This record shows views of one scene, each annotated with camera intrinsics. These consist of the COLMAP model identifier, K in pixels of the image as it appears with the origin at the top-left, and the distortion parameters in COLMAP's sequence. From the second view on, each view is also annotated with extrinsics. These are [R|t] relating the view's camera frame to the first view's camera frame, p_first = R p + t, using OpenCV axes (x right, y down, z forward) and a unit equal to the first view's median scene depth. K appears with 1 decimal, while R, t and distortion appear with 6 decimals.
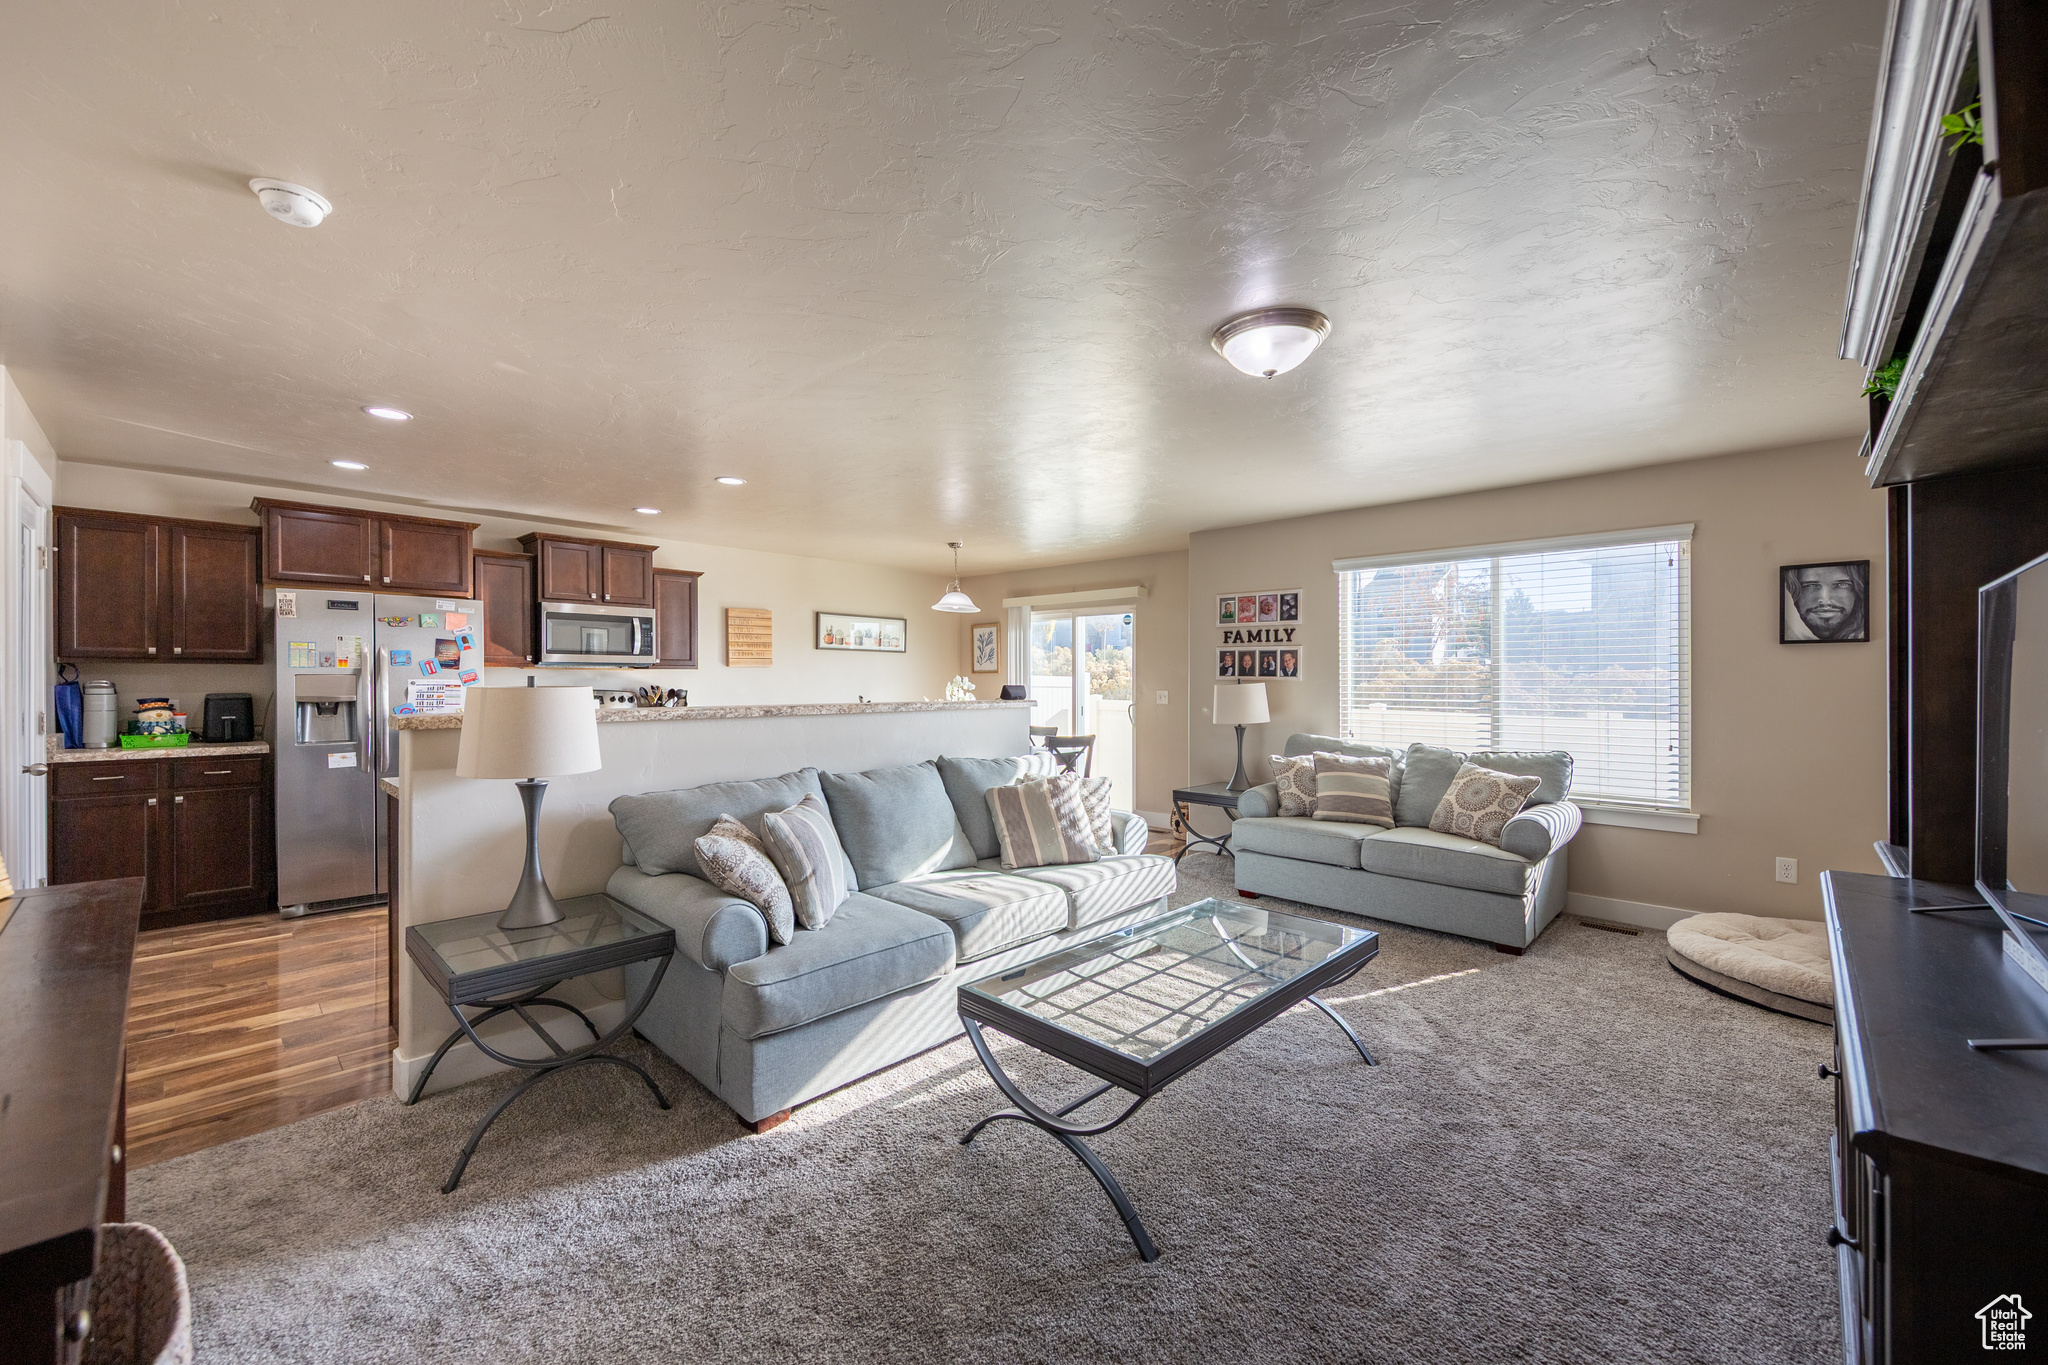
lens RADIAL K [[799.9, 0, 1019.5], [0, 799.9, 685.0], [0, 0, 1]] dist [-0.001976, -0.000367]
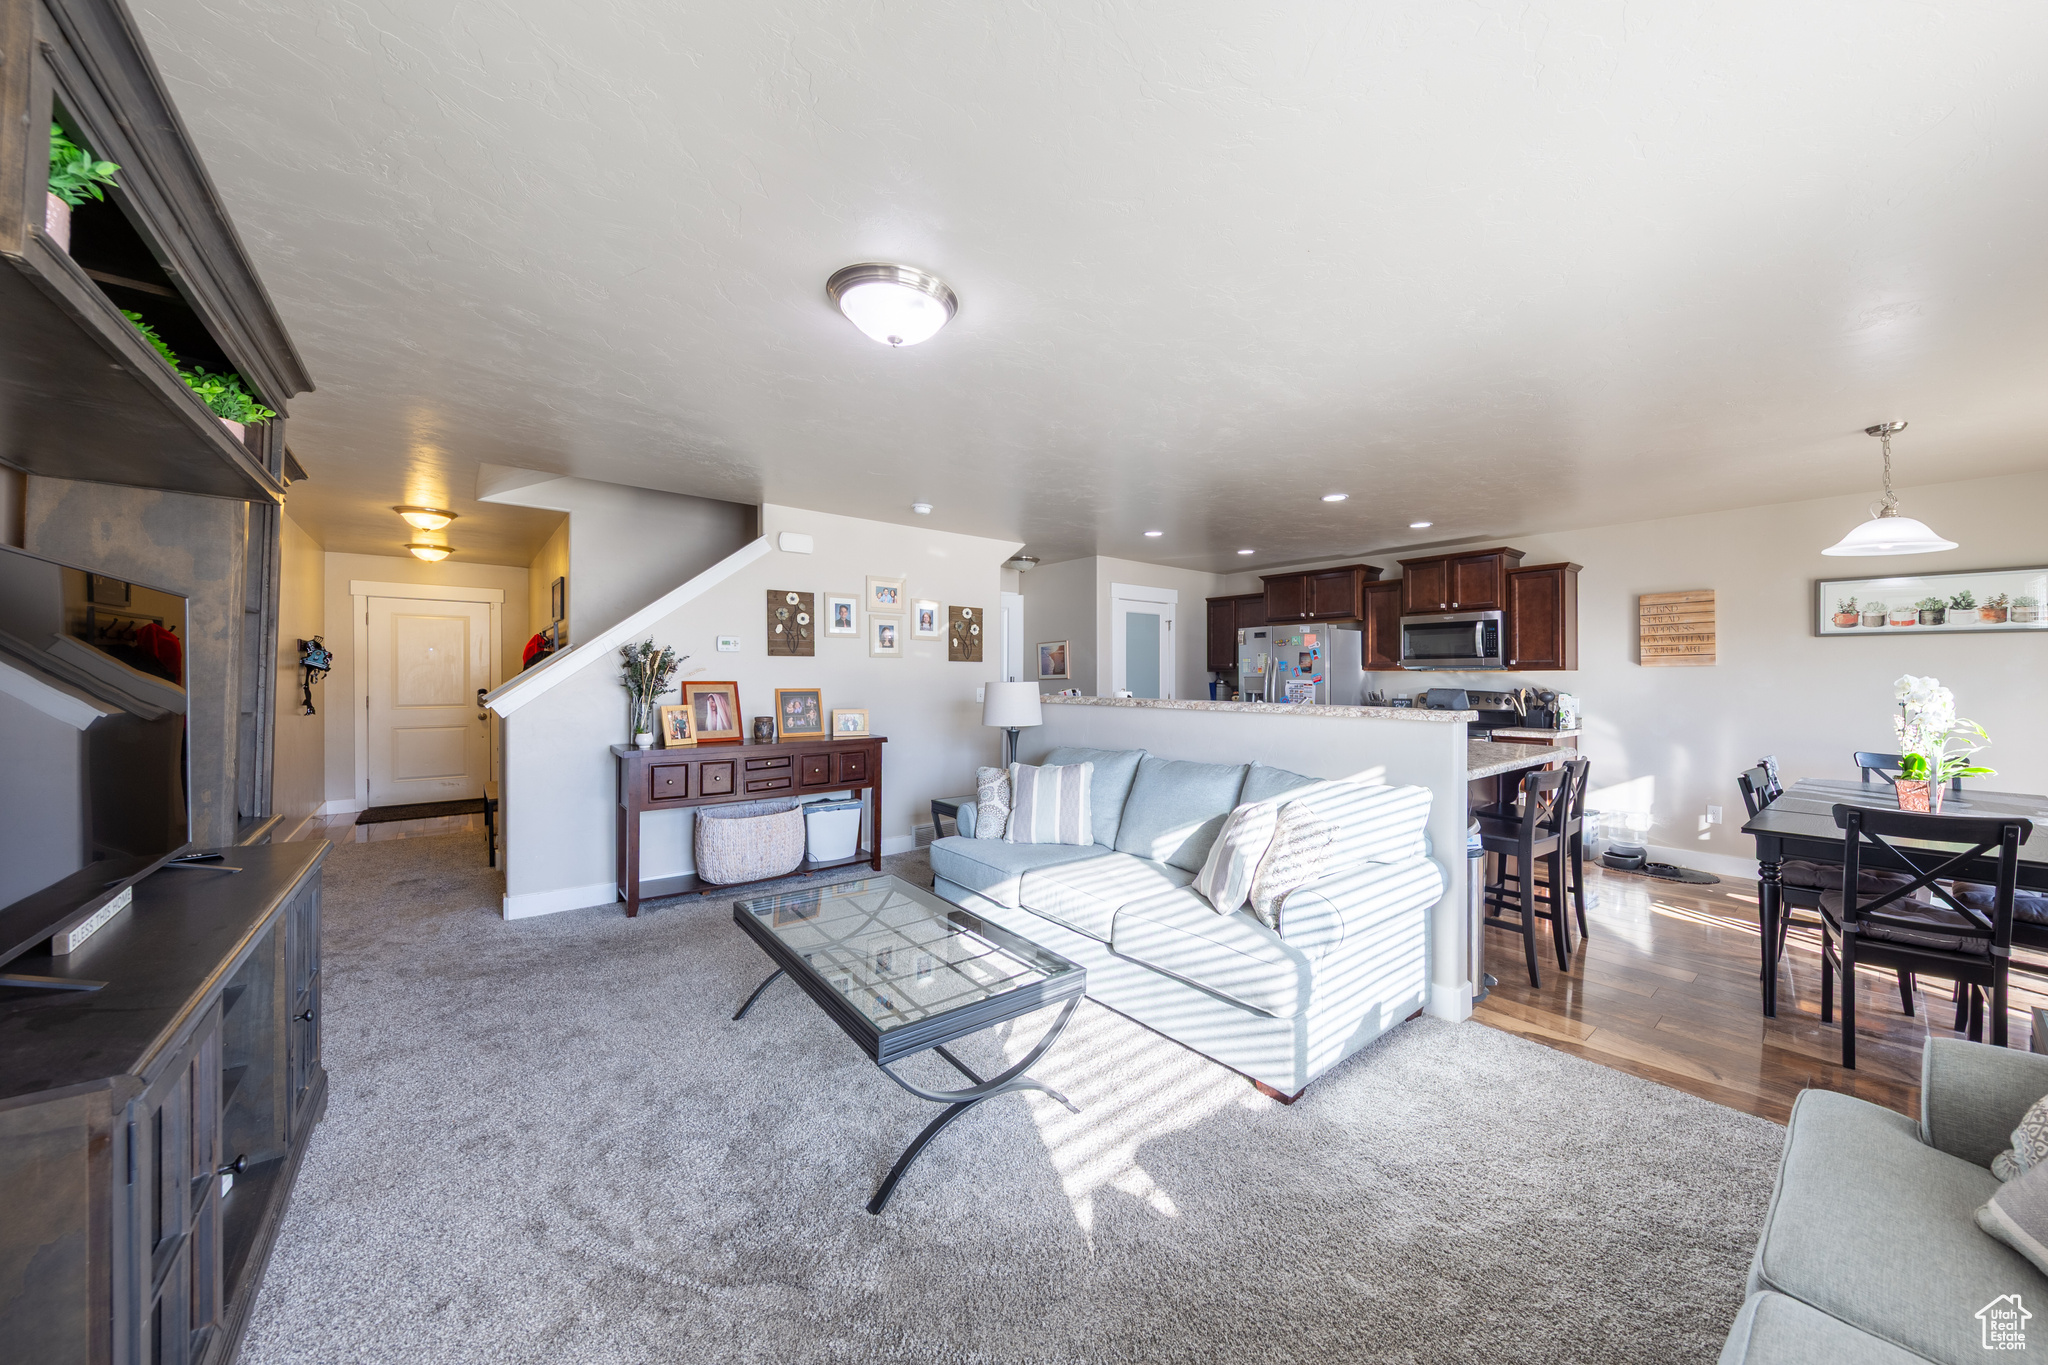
lens RADIAL K [[716.6, 0, 1077.6], [0, 716.6, 673.9], [0, 0, 1]] dist [-0.000227, -0.000130]
pose [[-0.095379, -0.010573, -0.995385, 0.538554], [-0.012773, 0.999874, -0.009397, -0.000135], [0.995359, 0.011818, -0.095502, 0.606697]]
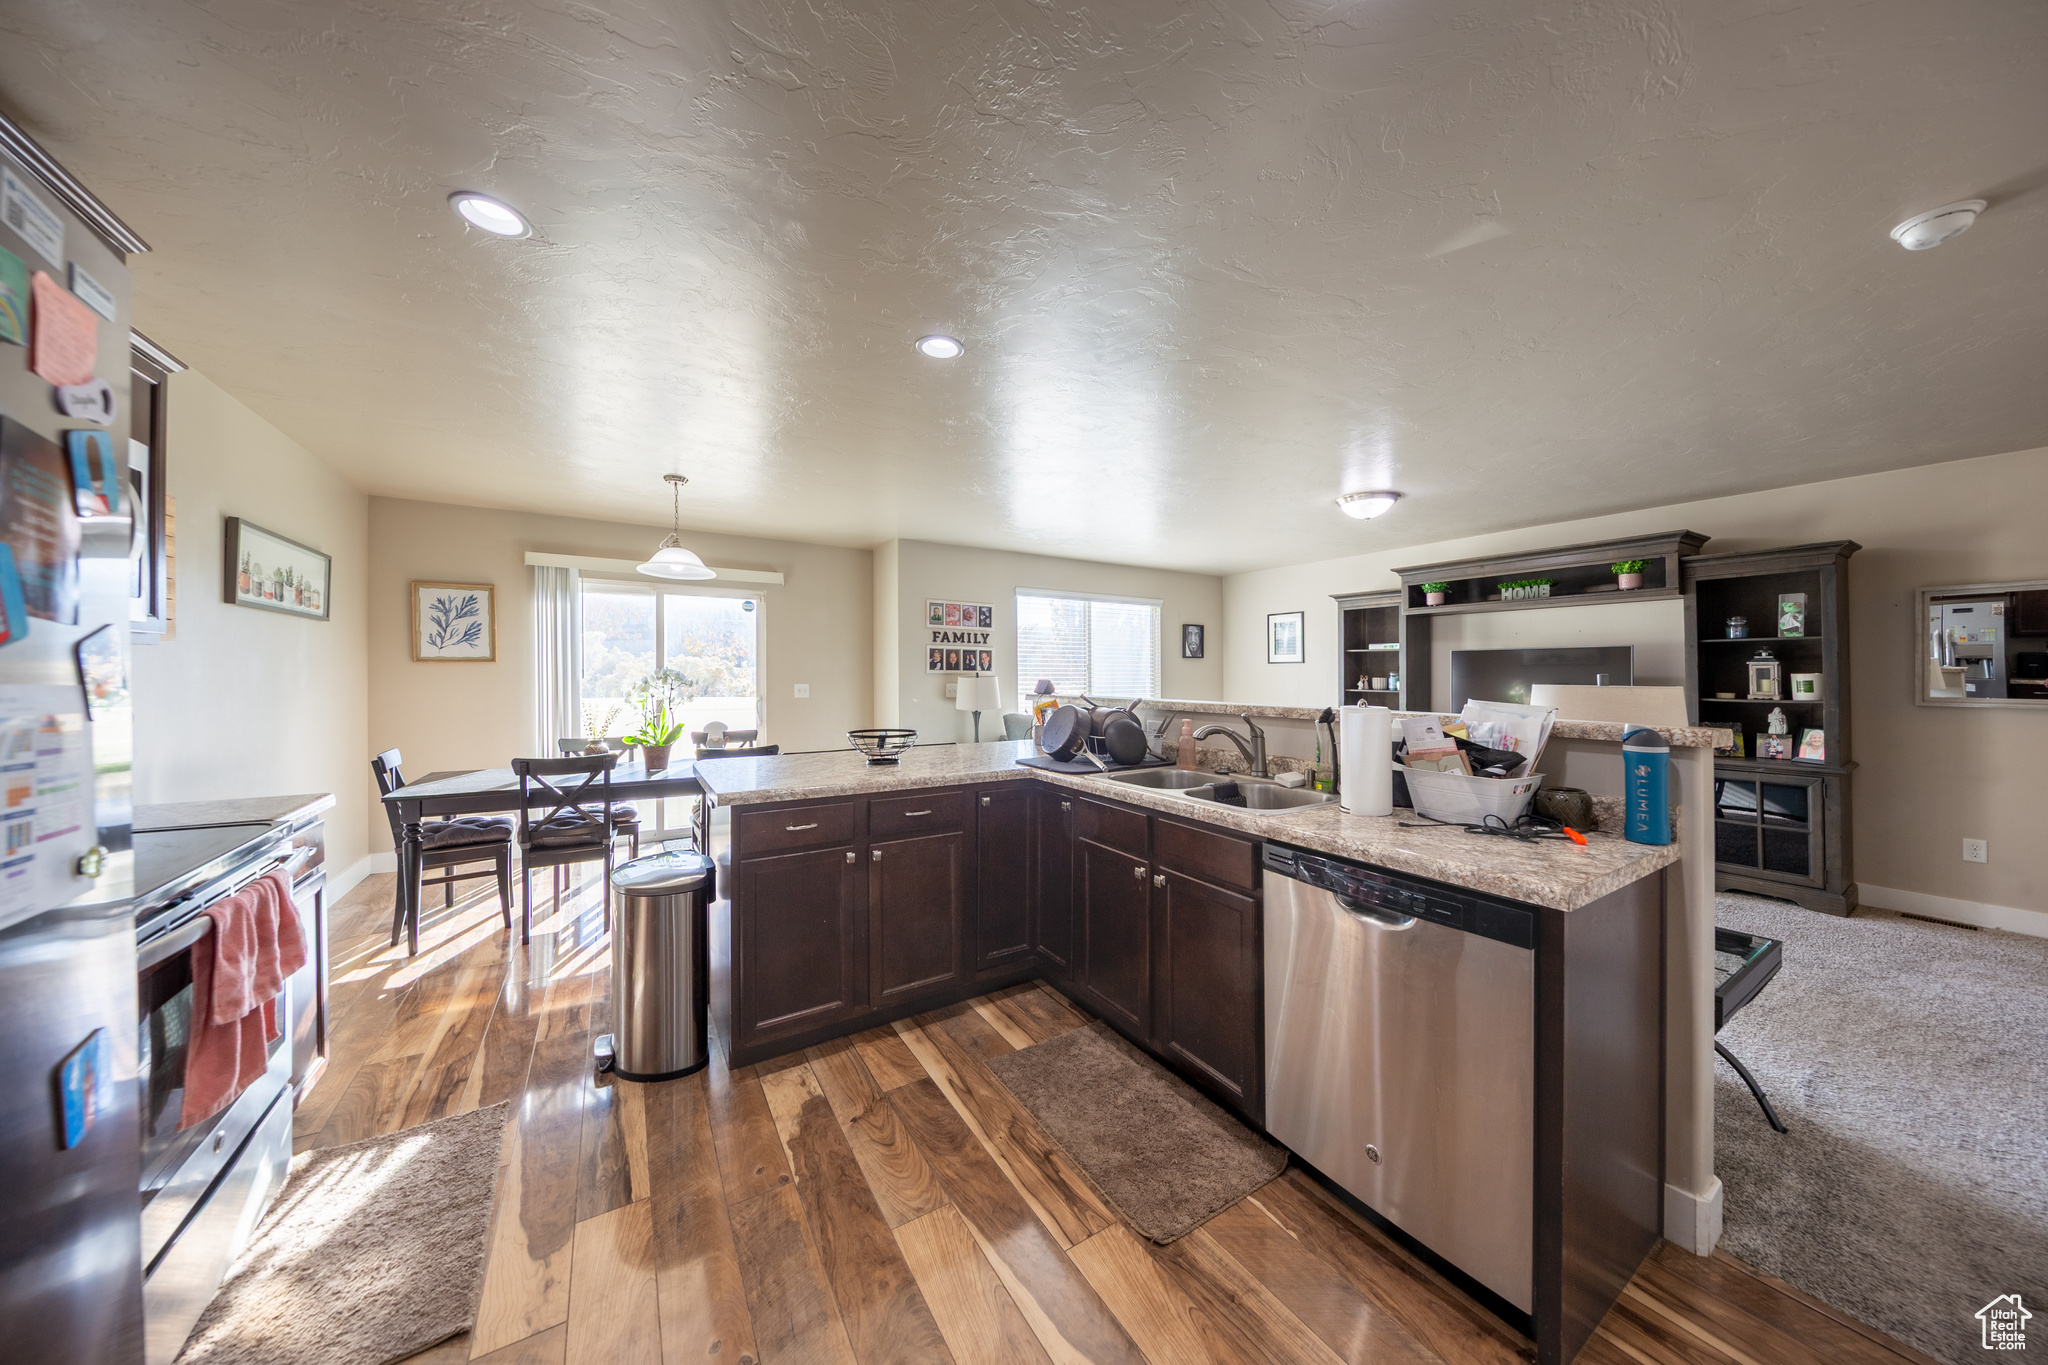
lens RADIAL K [[660.4, 0, 1051.4], [0, 660.4, 663.8], [0, 0, 1]] dist [-0.007198, -0.000186]
pose [[0.221538, 0.013153, 0.975063, -0.676853], [0.003728, 0.999890, -0.014335, -0.006133], [-0.975145, 0.006811, 0.221464, 0.660046]]
